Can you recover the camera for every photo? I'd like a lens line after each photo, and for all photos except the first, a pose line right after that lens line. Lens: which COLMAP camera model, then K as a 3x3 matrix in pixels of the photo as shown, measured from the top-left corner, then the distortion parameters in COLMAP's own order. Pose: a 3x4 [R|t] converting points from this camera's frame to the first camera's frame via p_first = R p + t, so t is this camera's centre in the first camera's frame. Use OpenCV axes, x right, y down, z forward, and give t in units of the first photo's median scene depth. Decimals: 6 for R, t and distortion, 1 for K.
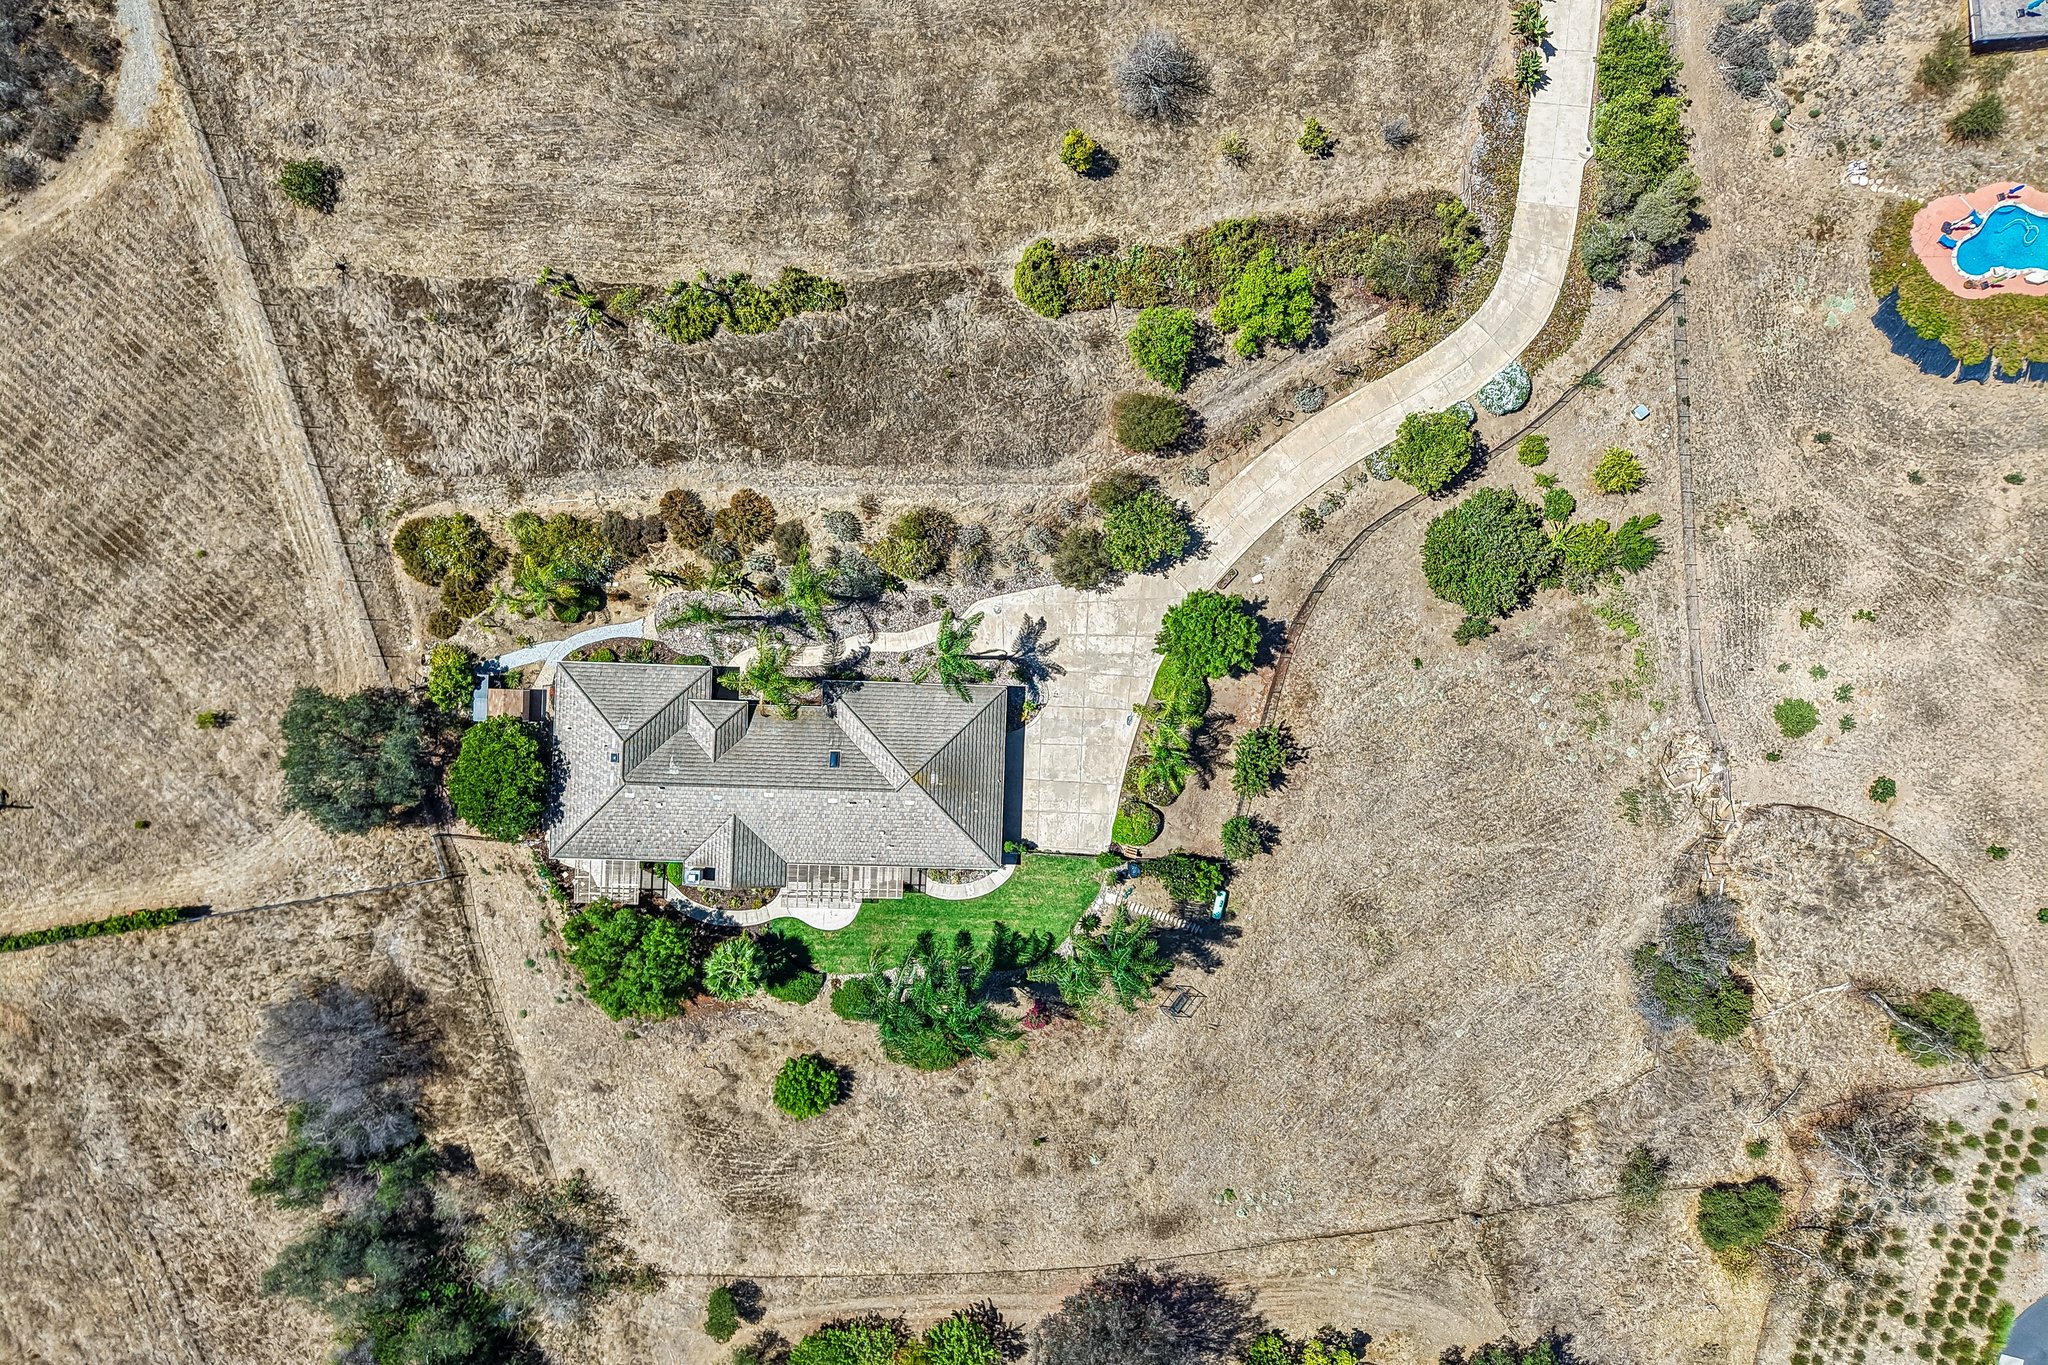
lens RADIAL K [[1376.6, 0, 1024.0], [0, 1376.6, 682.5], [0, 0, 1]] dist [0.019265, -0.000619]
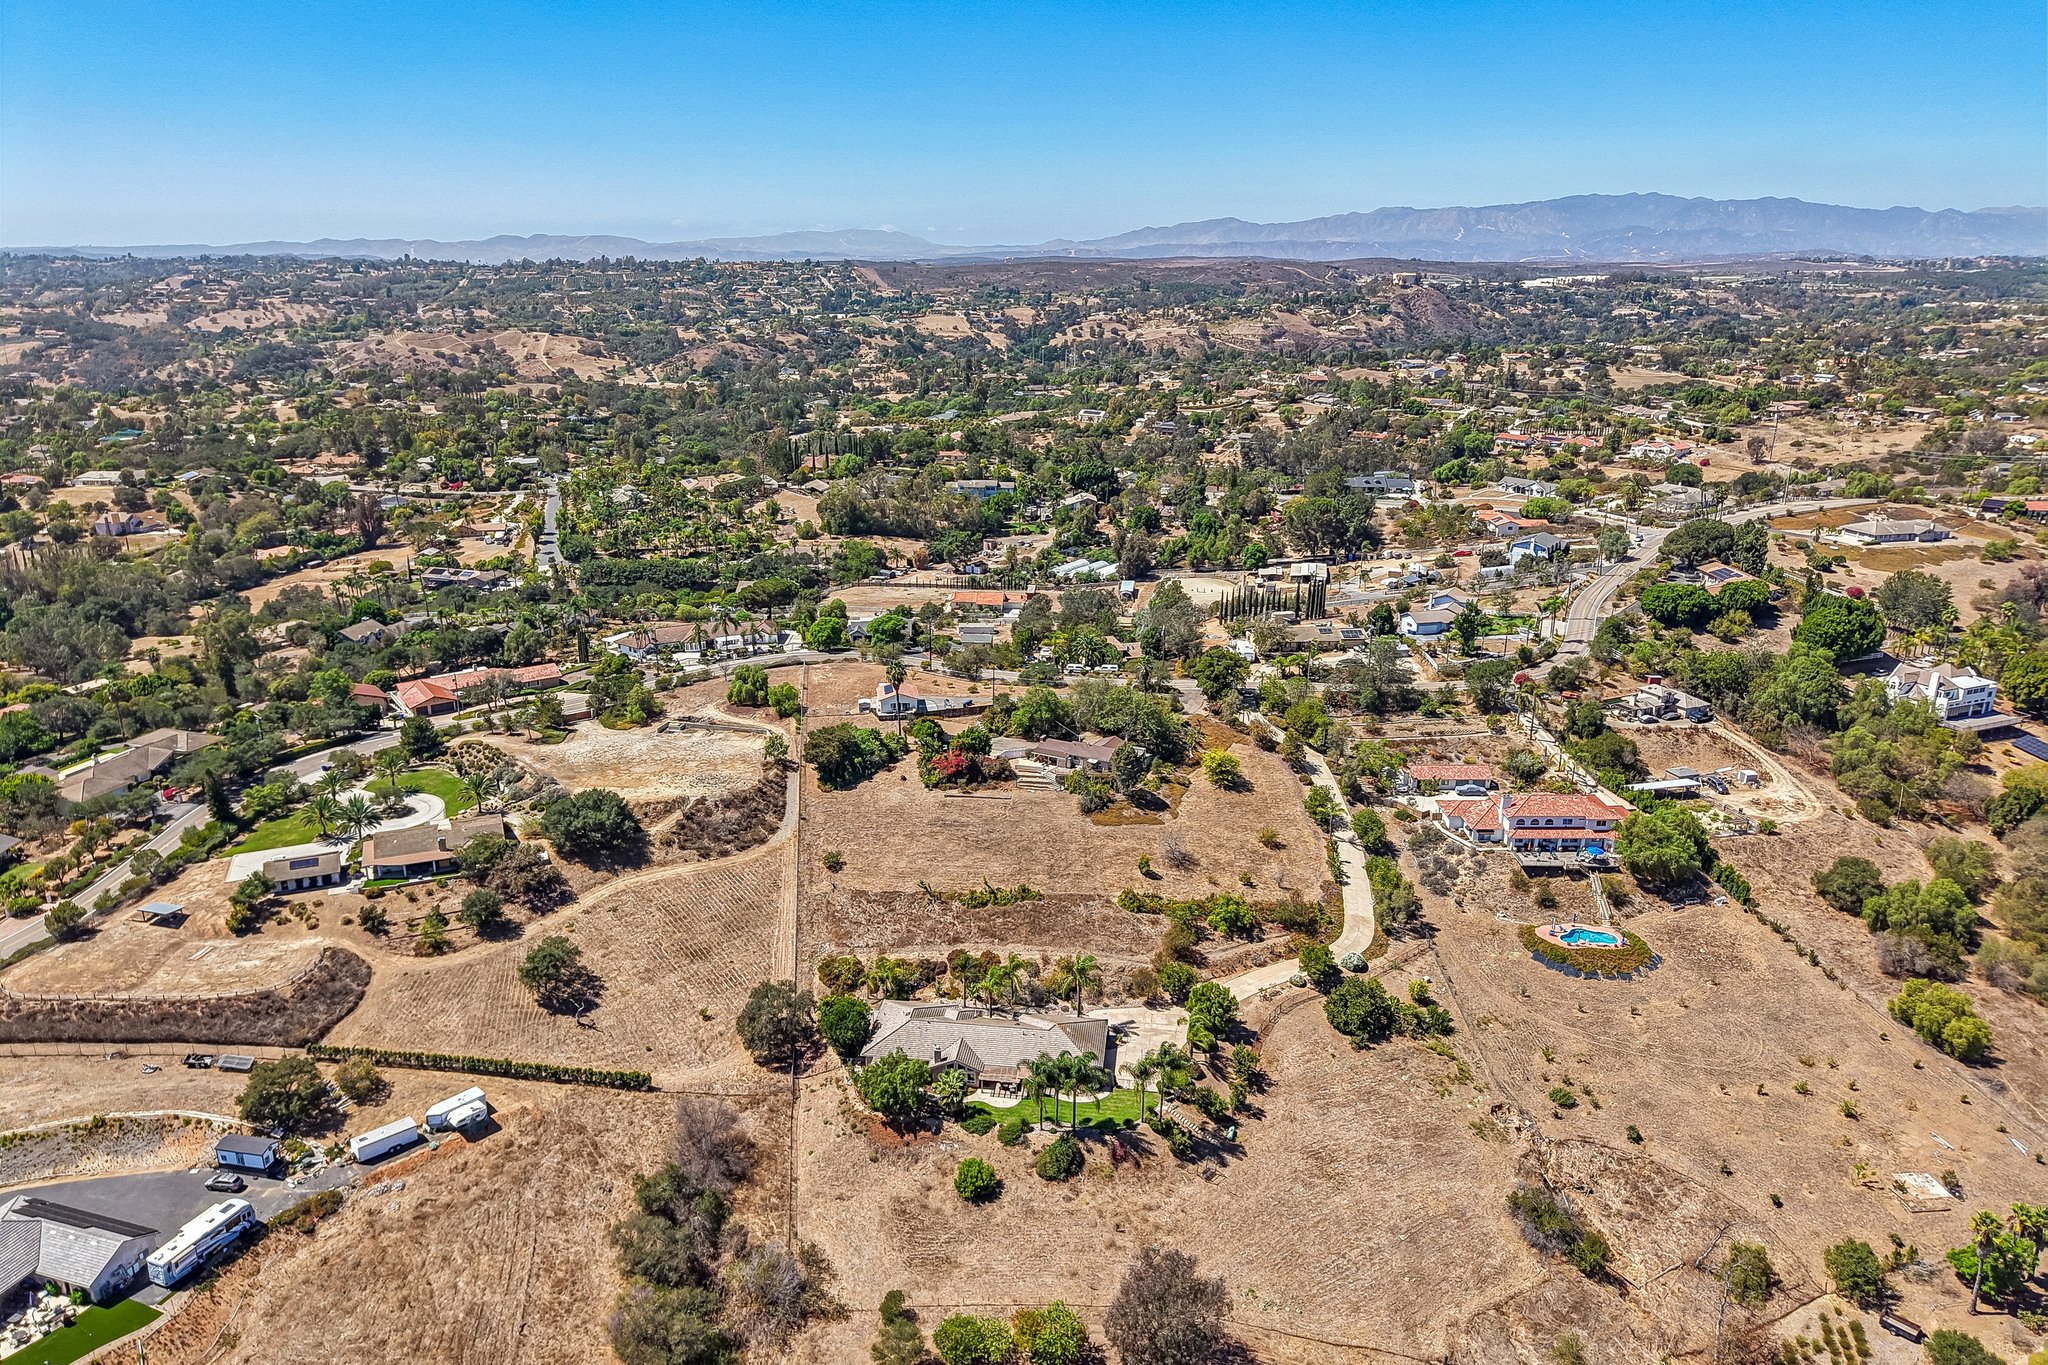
lens RADIAL K [[1376.6, 0, 1024.0], [0, 1376.6, 682.5], [0, 0, 1]] dist [0.019265, -0.000619]
pose [[0.995577, 0.006144, -0.093745, 0.046750], [-0.091298, 0.298550, -0.950017, 1.652149], [0.022151, 0.954374, 0.297791, -0.030379]]
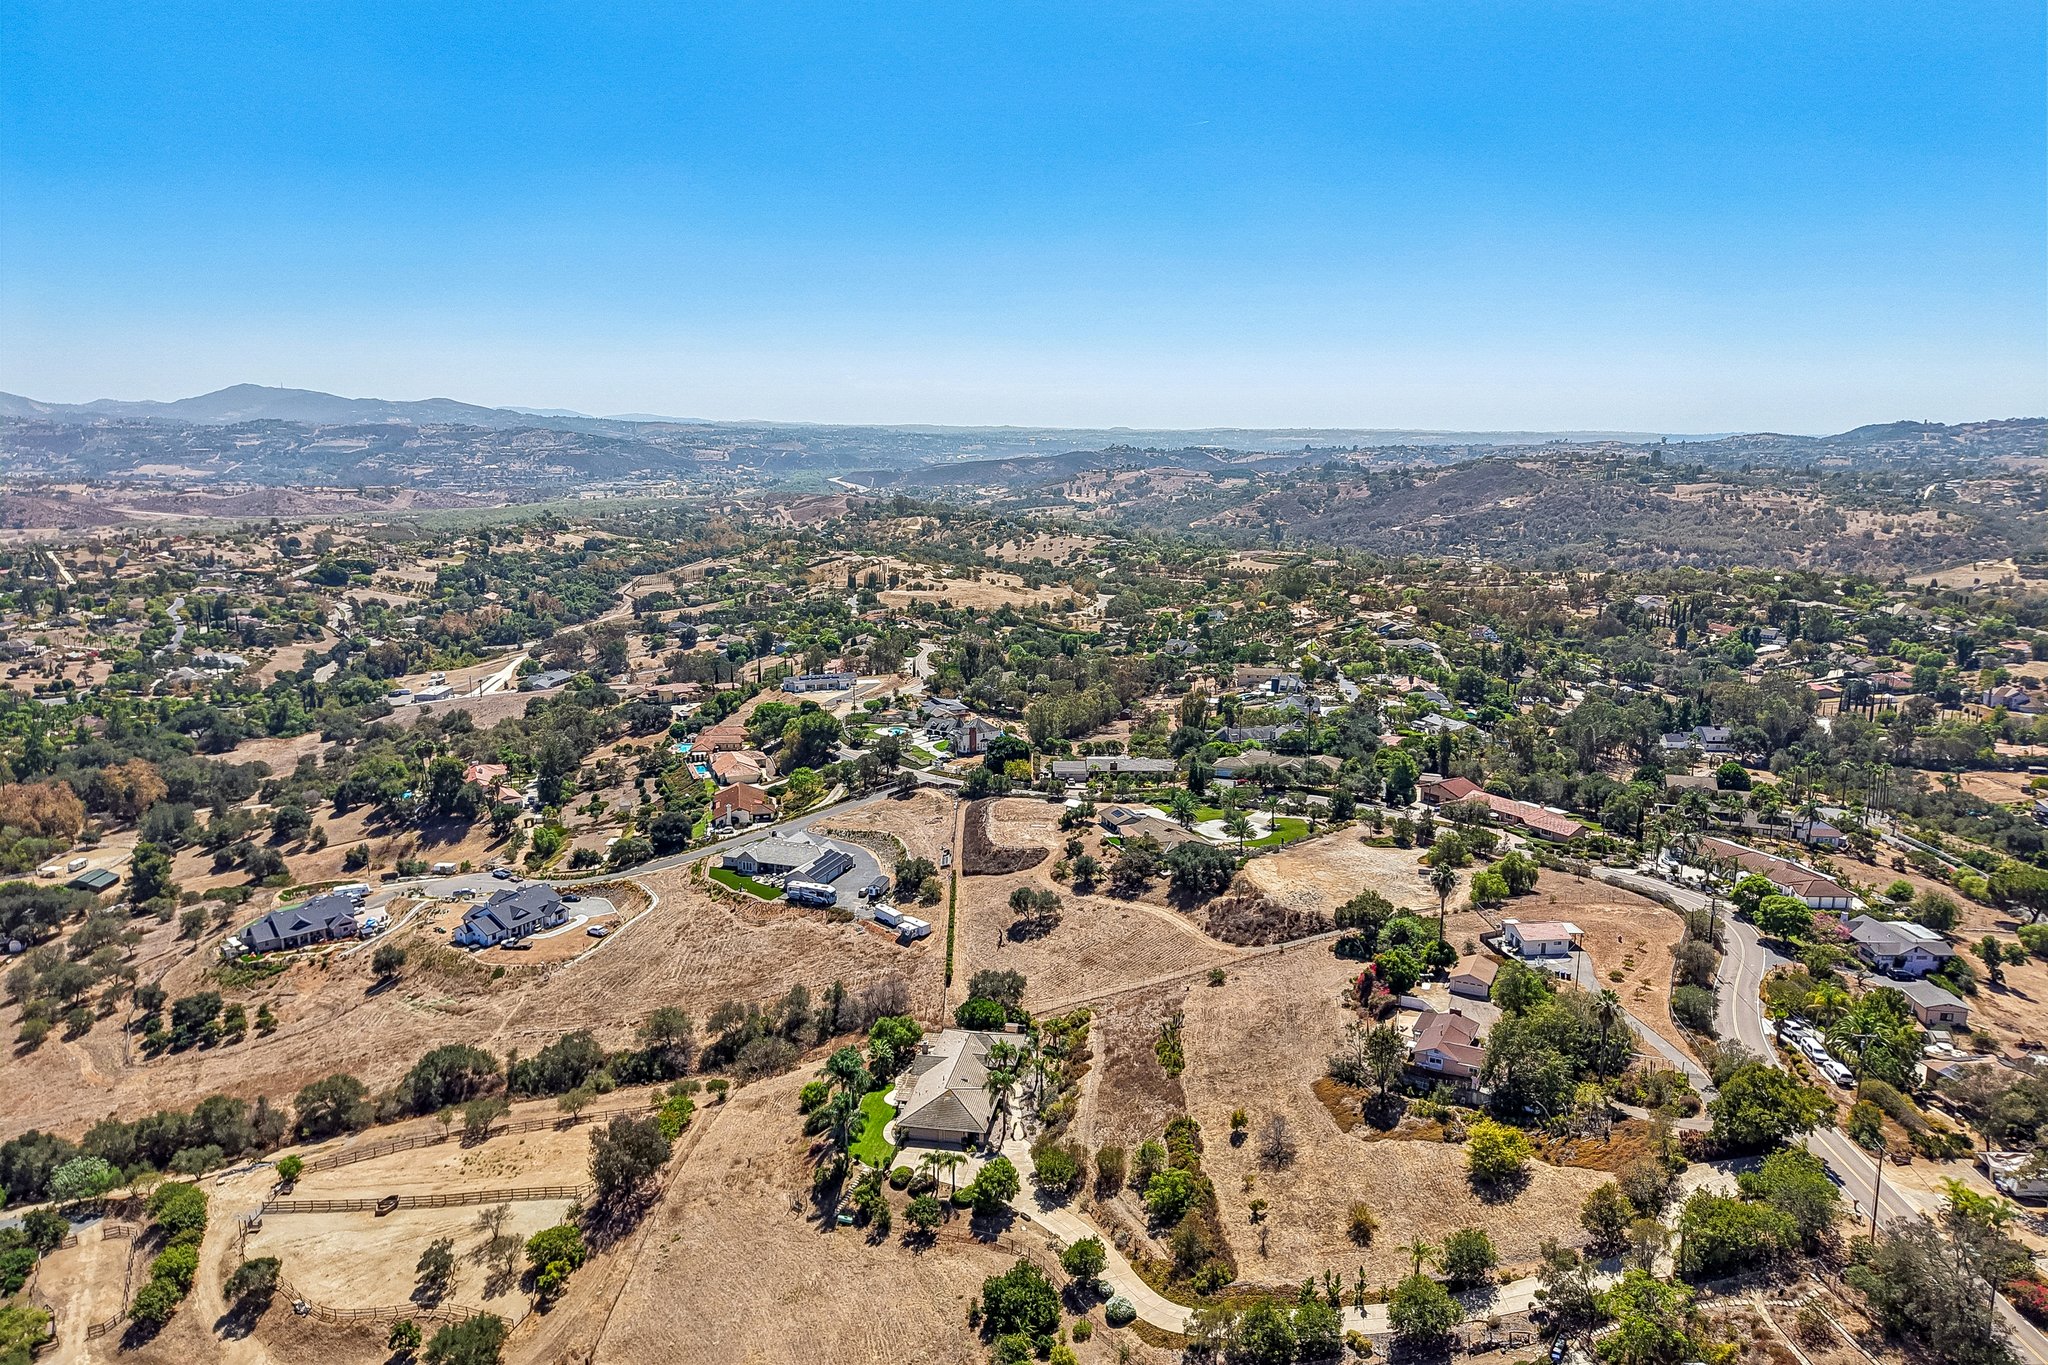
lens RADIAL K [[1376.6, 0, 1024.0], [0, 1376.6, 682.5], [0, 0, 1]] dist [0.019265, -0.000619]
pose [[-0.129612, 0.144575, -0.980968, 1.789109], [-0.991322, -0.040796, 0.124968, -0.267553], [-0.021952, 0.988653, 0.148607, 0.052803]]
